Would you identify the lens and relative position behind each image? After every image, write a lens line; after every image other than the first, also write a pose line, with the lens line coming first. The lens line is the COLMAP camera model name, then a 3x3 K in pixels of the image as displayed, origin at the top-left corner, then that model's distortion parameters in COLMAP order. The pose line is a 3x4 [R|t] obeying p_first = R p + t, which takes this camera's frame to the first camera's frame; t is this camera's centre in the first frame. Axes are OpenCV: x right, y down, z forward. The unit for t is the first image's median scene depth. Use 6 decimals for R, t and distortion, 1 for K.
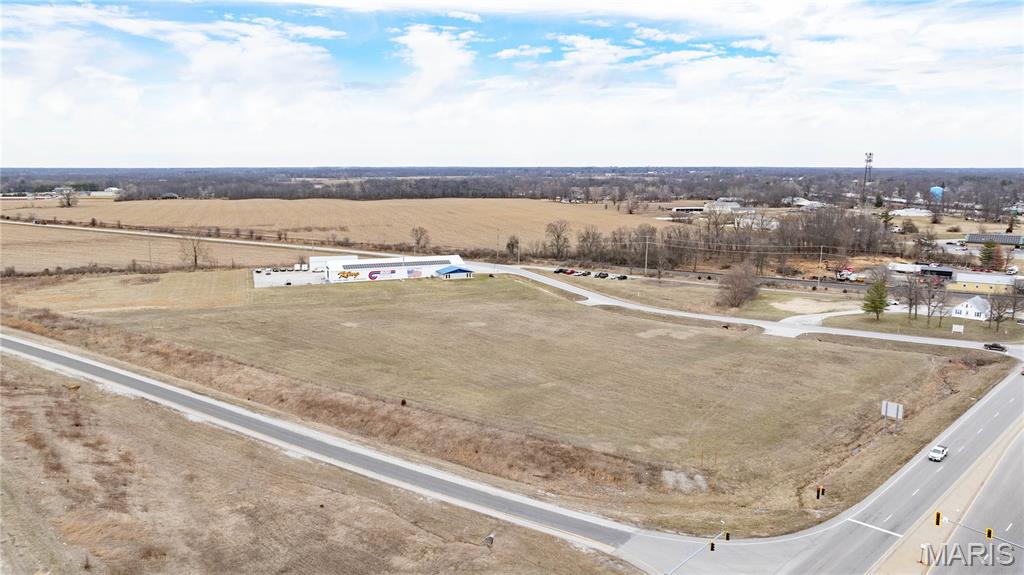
lens RADIAL K [[711.7, 0, 518.7], [0, 711.7, 319.4], [0, 0, 1]] dist [-0.015611, 0.001991]
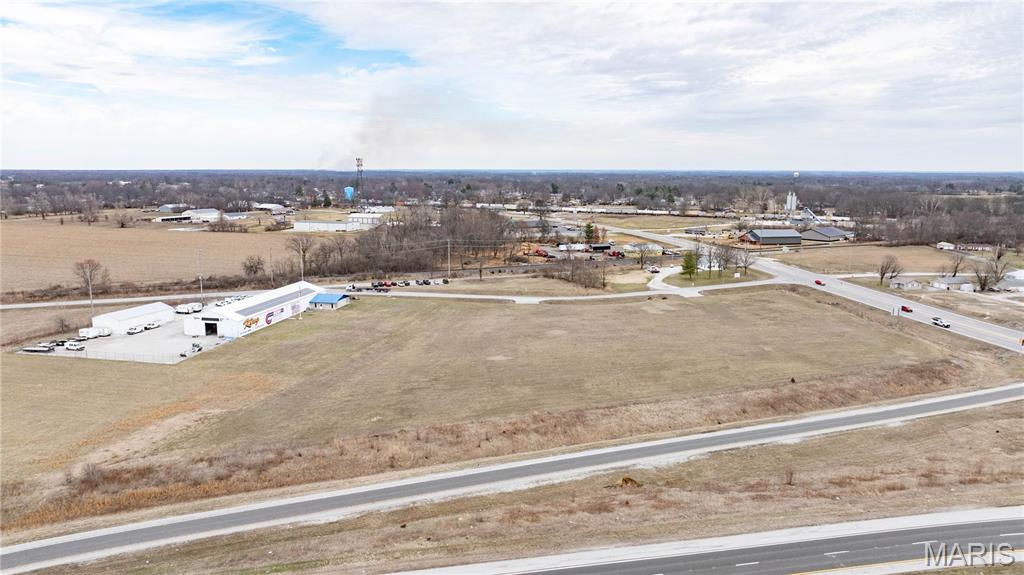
lens RADIAL K [[711.7, 0, 518.7], [0, 711.7, 319.4], [0, 0, 1]] dist [-0.015611, 0.001991]
pose [[0.561622, -0.172183, 0.809280, -0.652373], [0.174557, 0.980749, 0.087526, -0.078749], [-0.808771, 0.092109, 0.580866, 0.335038]]
